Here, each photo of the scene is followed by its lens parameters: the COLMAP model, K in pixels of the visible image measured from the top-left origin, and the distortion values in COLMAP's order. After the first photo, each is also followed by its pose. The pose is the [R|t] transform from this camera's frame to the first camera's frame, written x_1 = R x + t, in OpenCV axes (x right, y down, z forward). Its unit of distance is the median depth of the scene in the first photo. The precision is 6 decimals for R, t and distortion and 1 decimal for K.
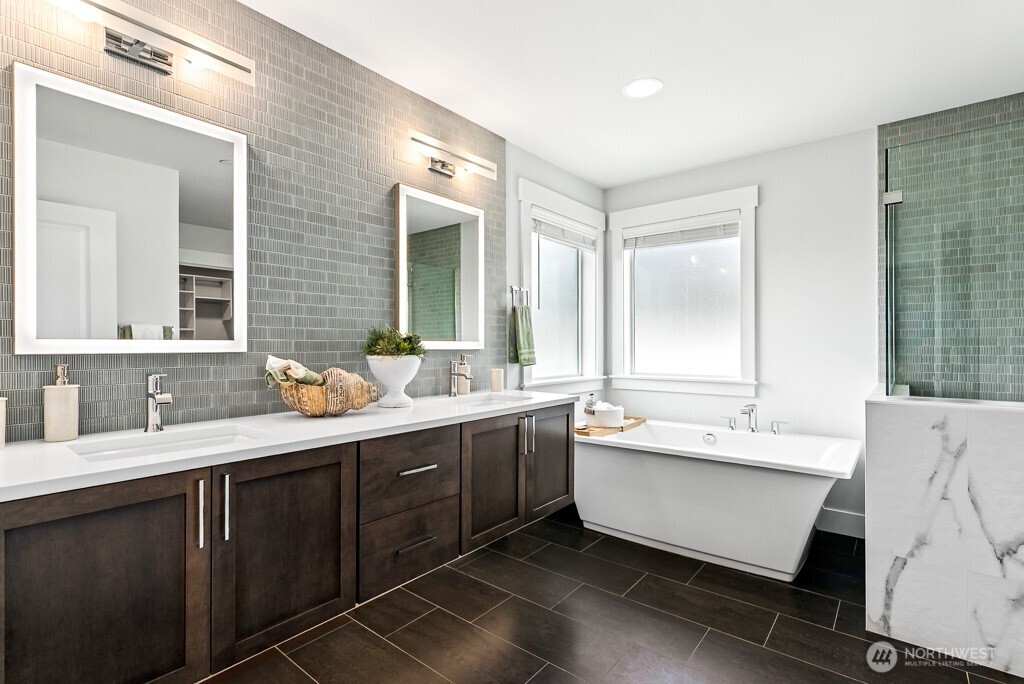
lens RADIAL K [[471.5, 0, 514.6], [0, 471.5, 343.2], [0, 0, 1]] dist [-0.001493, -0.000237]
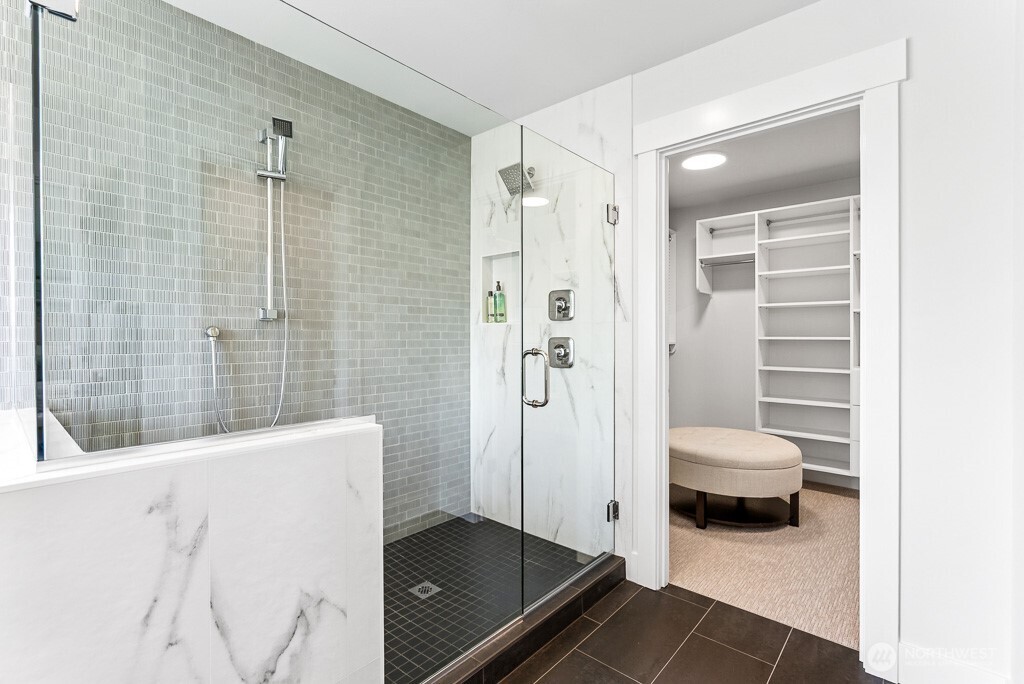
lens RADIAL K [[471.5, 0, 515.0], [0, 471.5, 337.8], [0, 0, 1]] dist [-0.001493, -0.000237]
pose [[0.029212, -0.002987, 0.999569, 0.611656], [-0.003036, 0.999991, 0.003077, -0.005348], [-0.999569, -0.003125, 0.029202, 0.903223]]
